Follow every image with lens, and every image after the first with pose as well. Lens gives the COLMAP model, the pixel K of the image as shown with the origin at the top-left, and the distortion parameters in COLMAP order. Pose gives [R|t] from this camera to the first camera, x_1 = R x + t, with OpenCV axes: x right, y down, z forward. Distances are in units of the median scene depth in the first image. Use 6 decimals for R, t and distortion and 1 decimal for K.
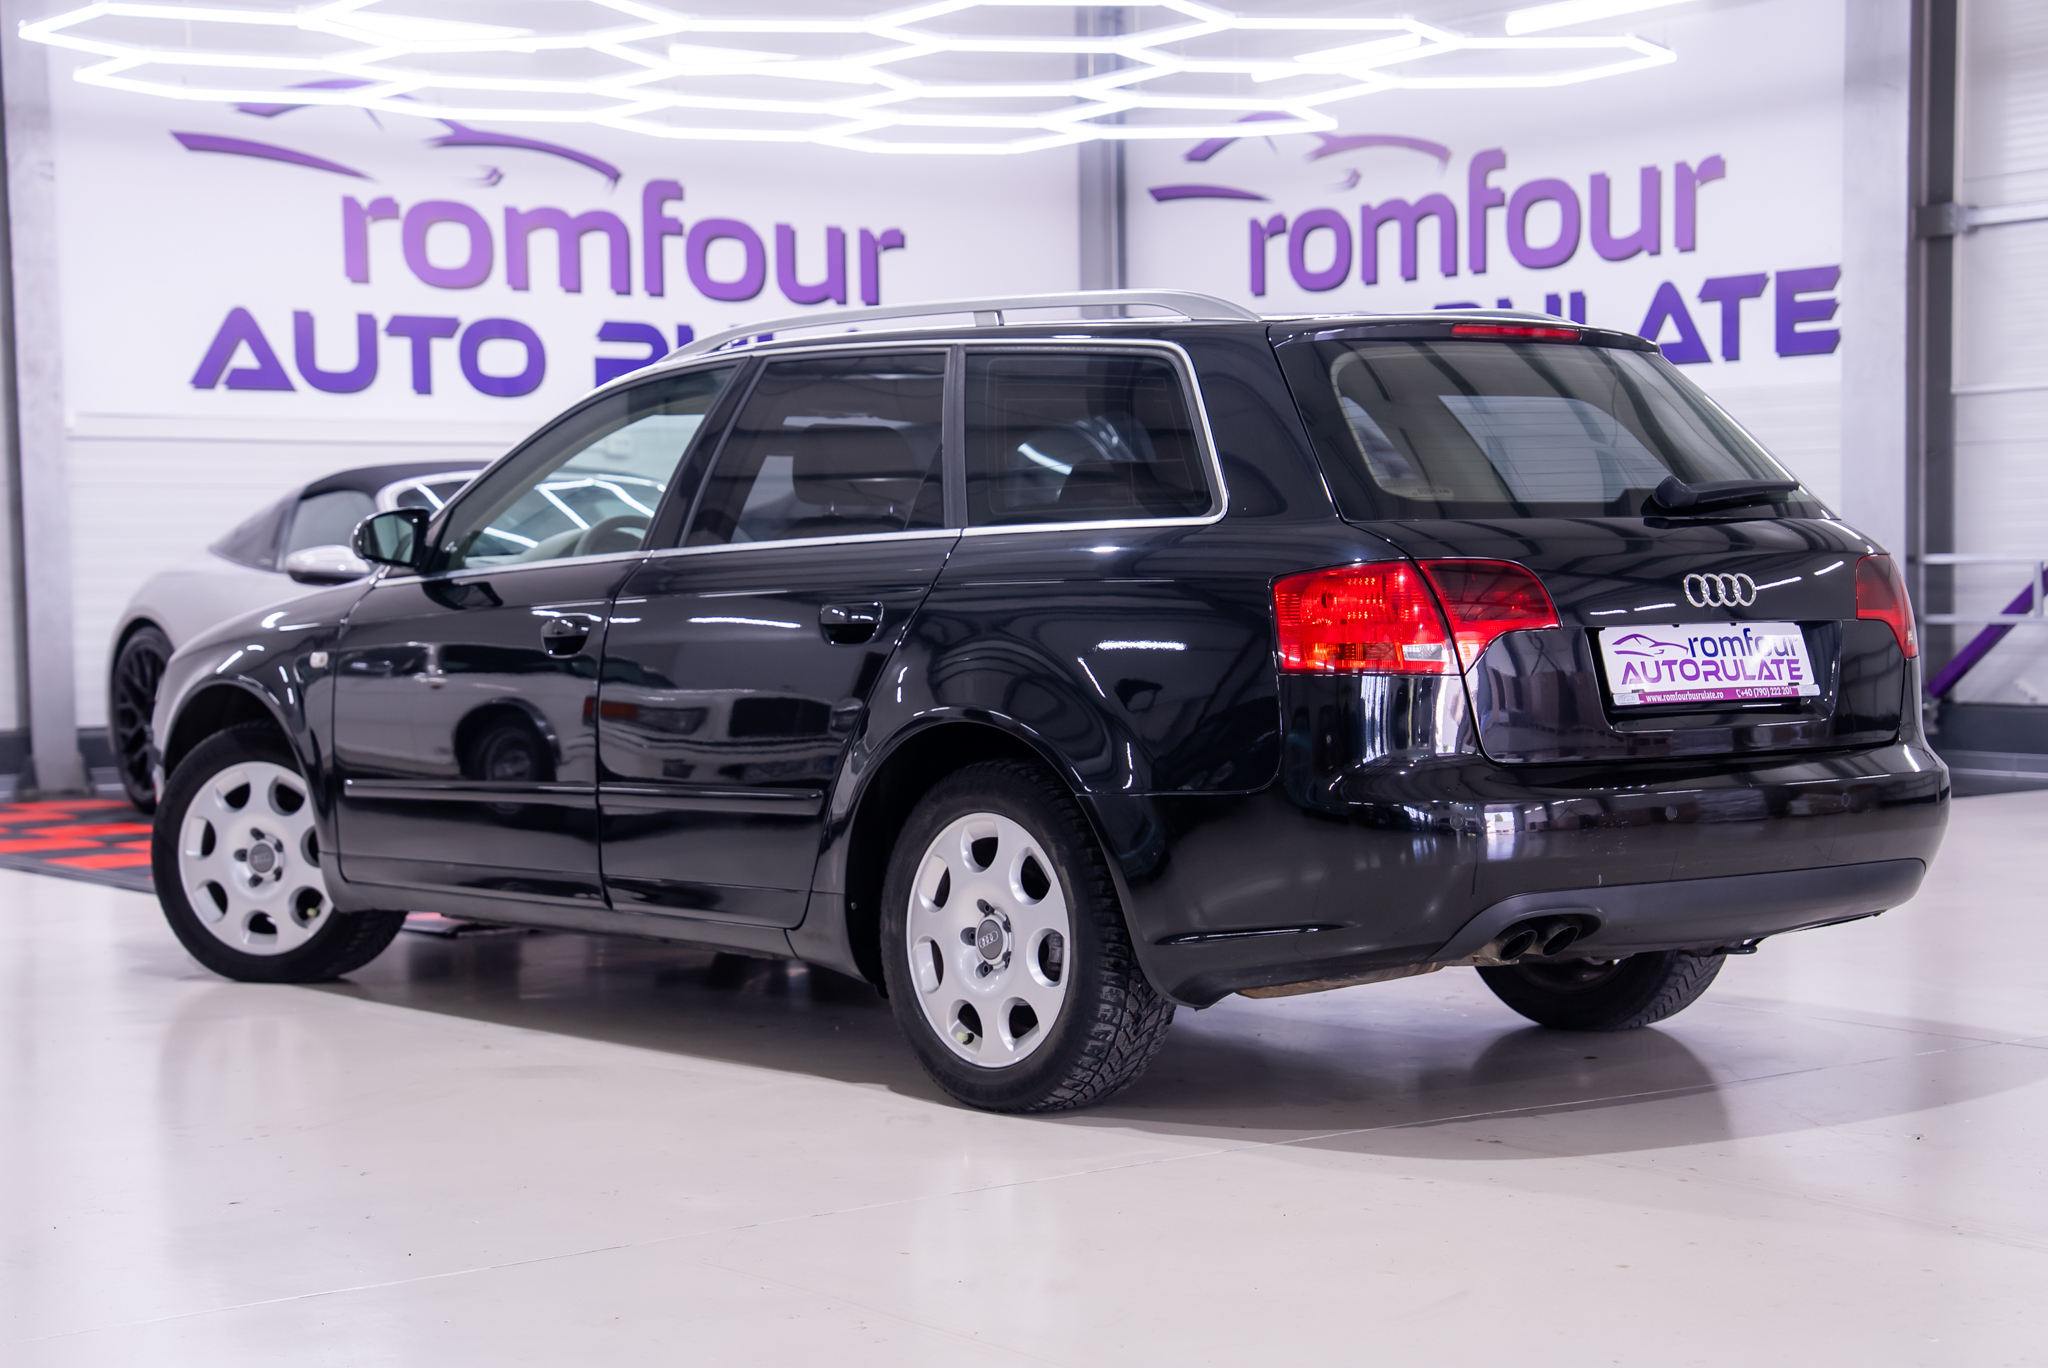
lens RADIAL K [[3671.2, 0, 1014.5], [0, 3671.2, 688.8], [0, 0, 1]] dist [0.236363, 0.000000]
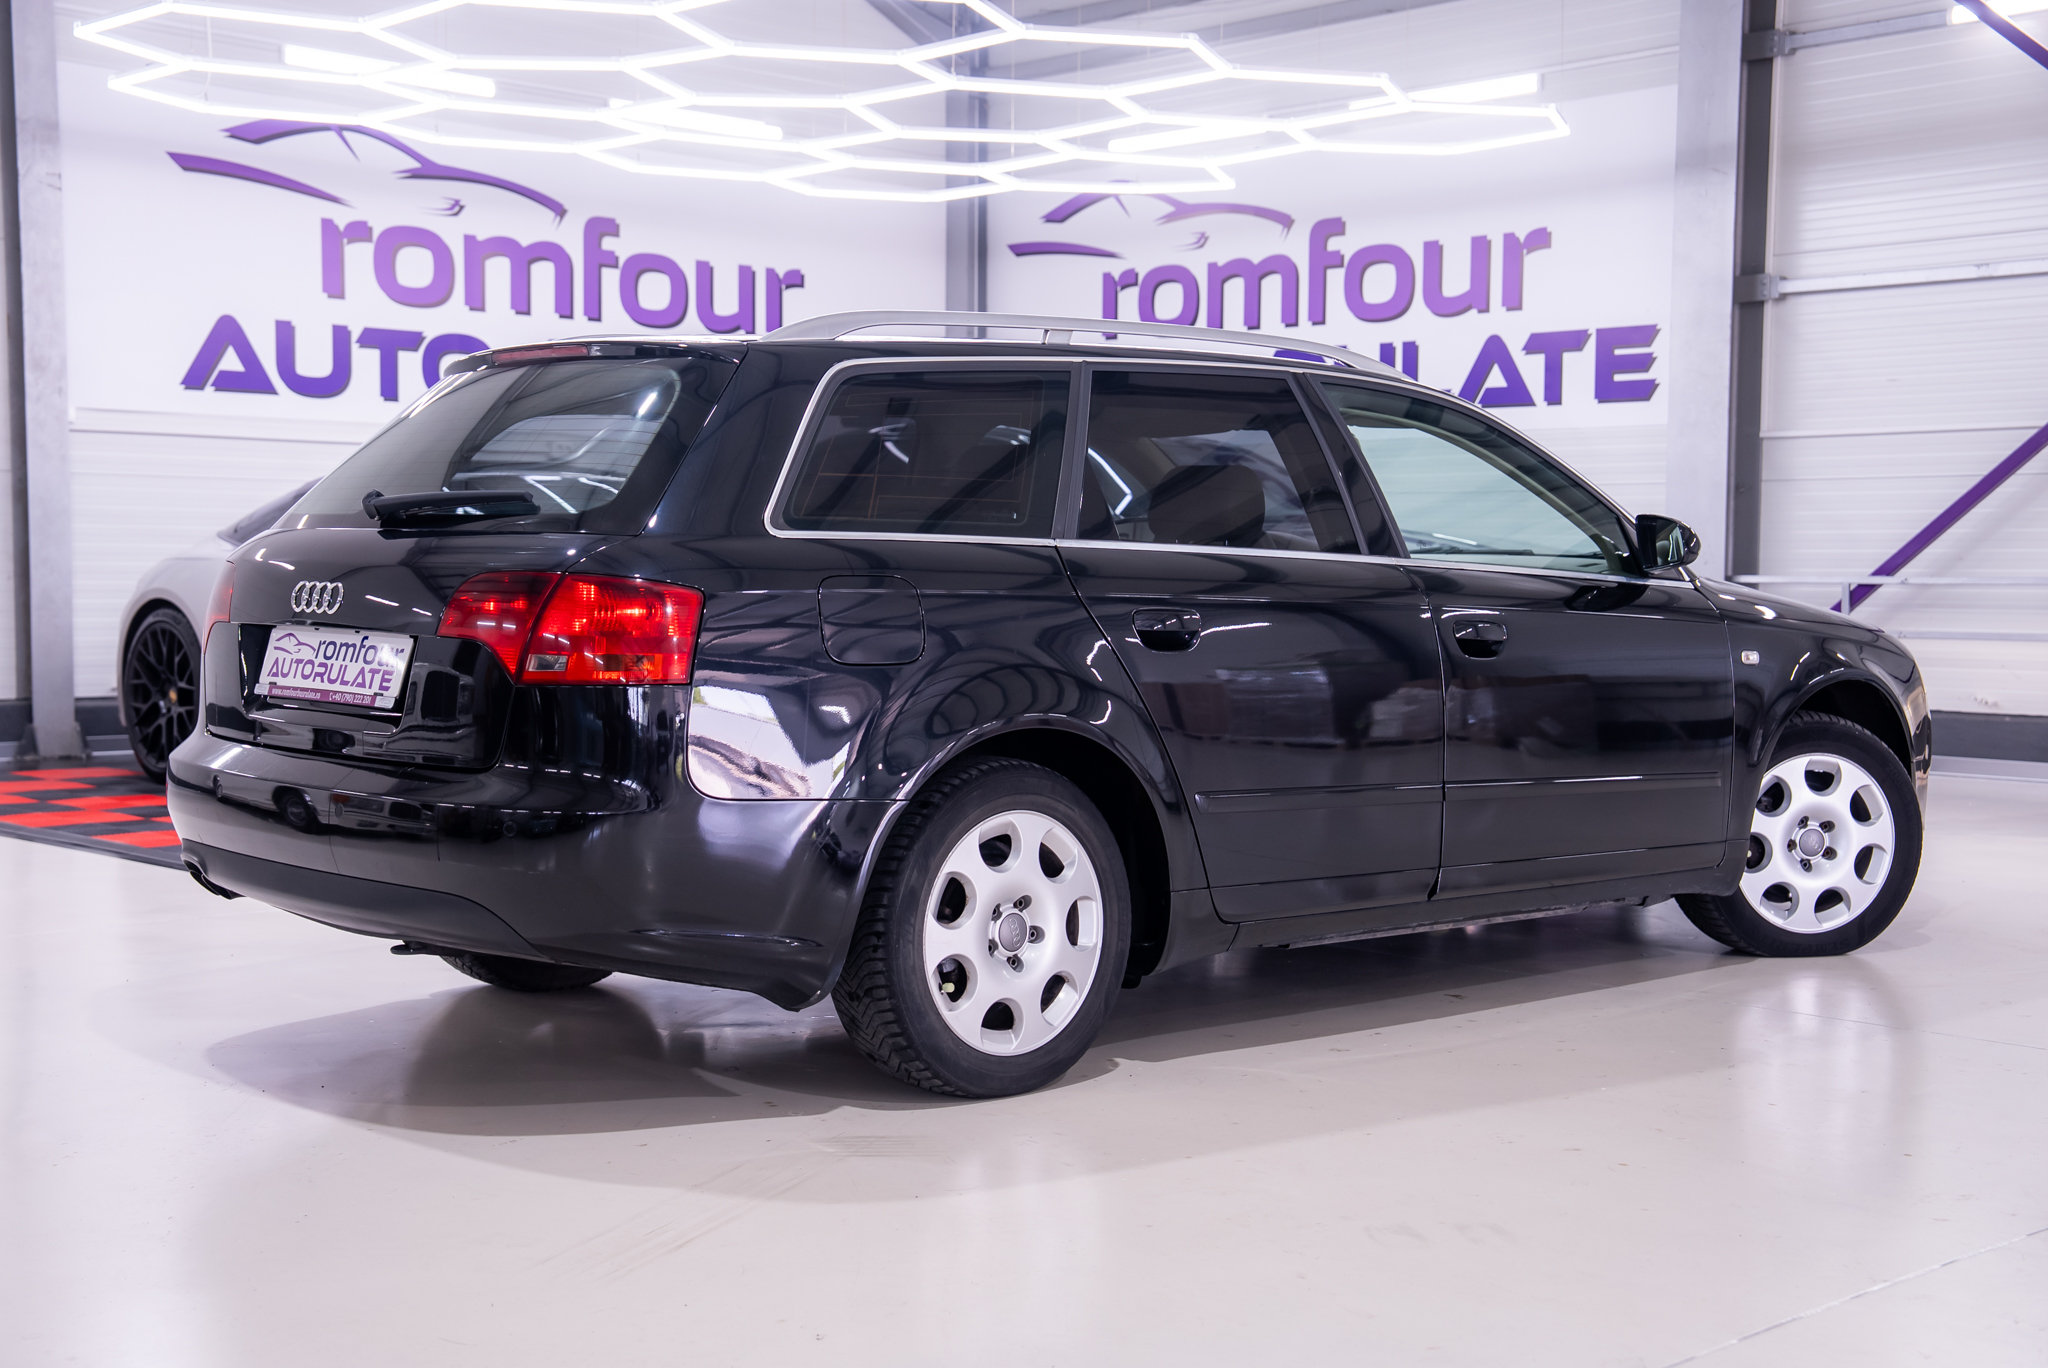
lens RADIAL K [[2834.8, 0, 1009.2], [0, 2834.8, 647.3], [0, 0, 1]] dist [0.180103, 0.000000]
pose [[0.991282, 0.017653, 0.130566, -0.088172], [-0.016826, 0.999831, -0.007437, -0.002749], [-0.130675, 0.005176, 0.991412, 0.130365]]
